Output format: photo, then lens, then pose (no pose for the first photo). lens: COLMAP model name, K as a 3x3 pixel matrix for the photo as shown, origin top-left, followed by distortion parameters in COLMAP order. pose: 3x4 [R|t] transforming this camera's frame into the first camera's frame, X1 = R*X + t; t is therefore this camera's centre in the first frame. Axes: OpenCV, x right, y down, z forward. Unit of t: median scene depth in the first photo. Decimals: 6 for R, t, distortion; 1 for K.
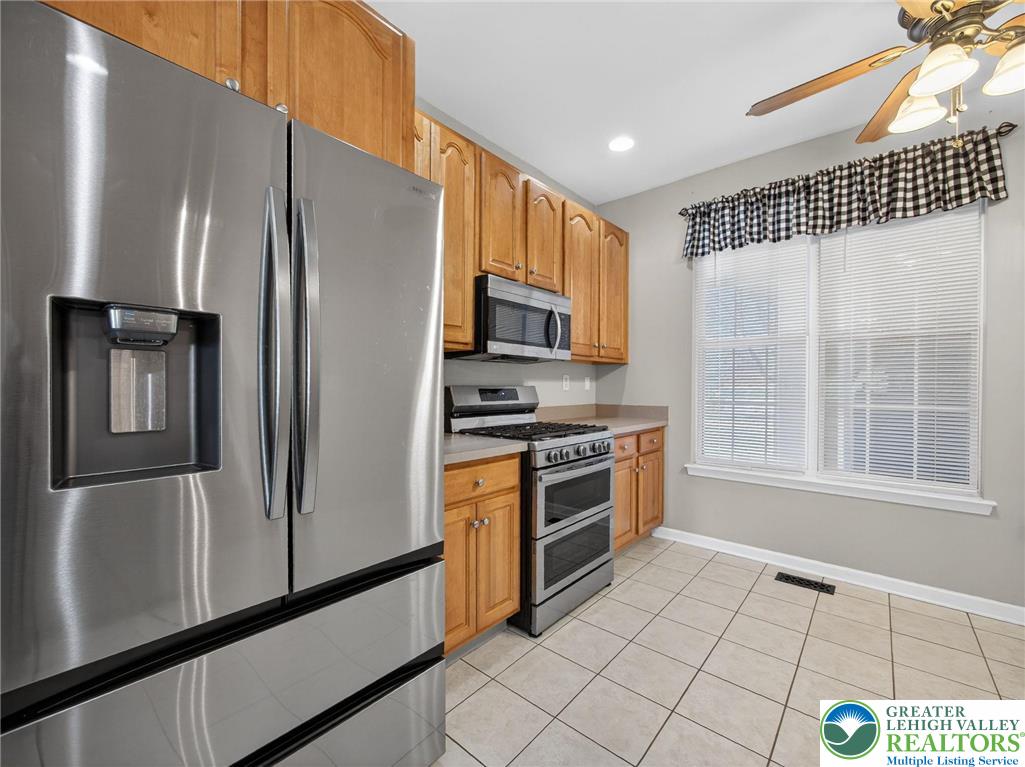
lens RADIAL K [[426.8, 0, 508.3], [0, 426.8, 387.8], [0, 0, 1]] dist [-0.017838, 0.005529]
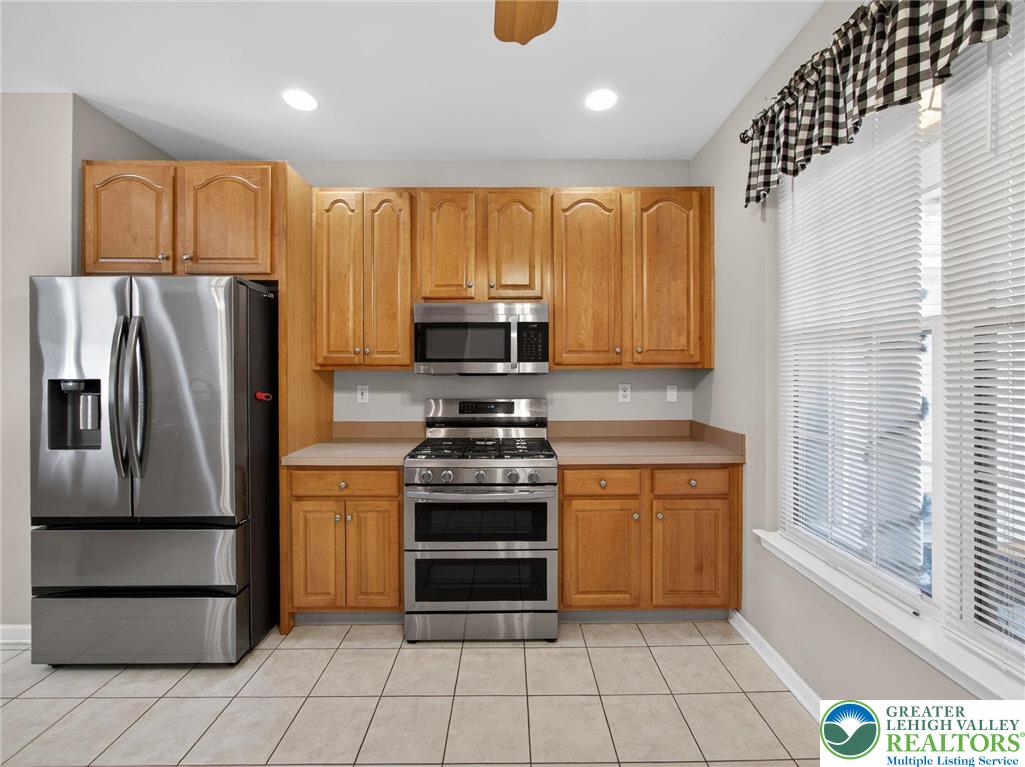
lens RADIAL K [[426.8, 0, 510.1], [0, 426.8, 373.4], [0, 0, 1]] dist [-0.017838, 0.005529]
pose [[0.669670, -0.004303, -0.742646, 0.803181], [0.001144, 0.999988, -0.004762, -0.063626], [0.742658, 0.002340, 0.669667, 0.370062]]
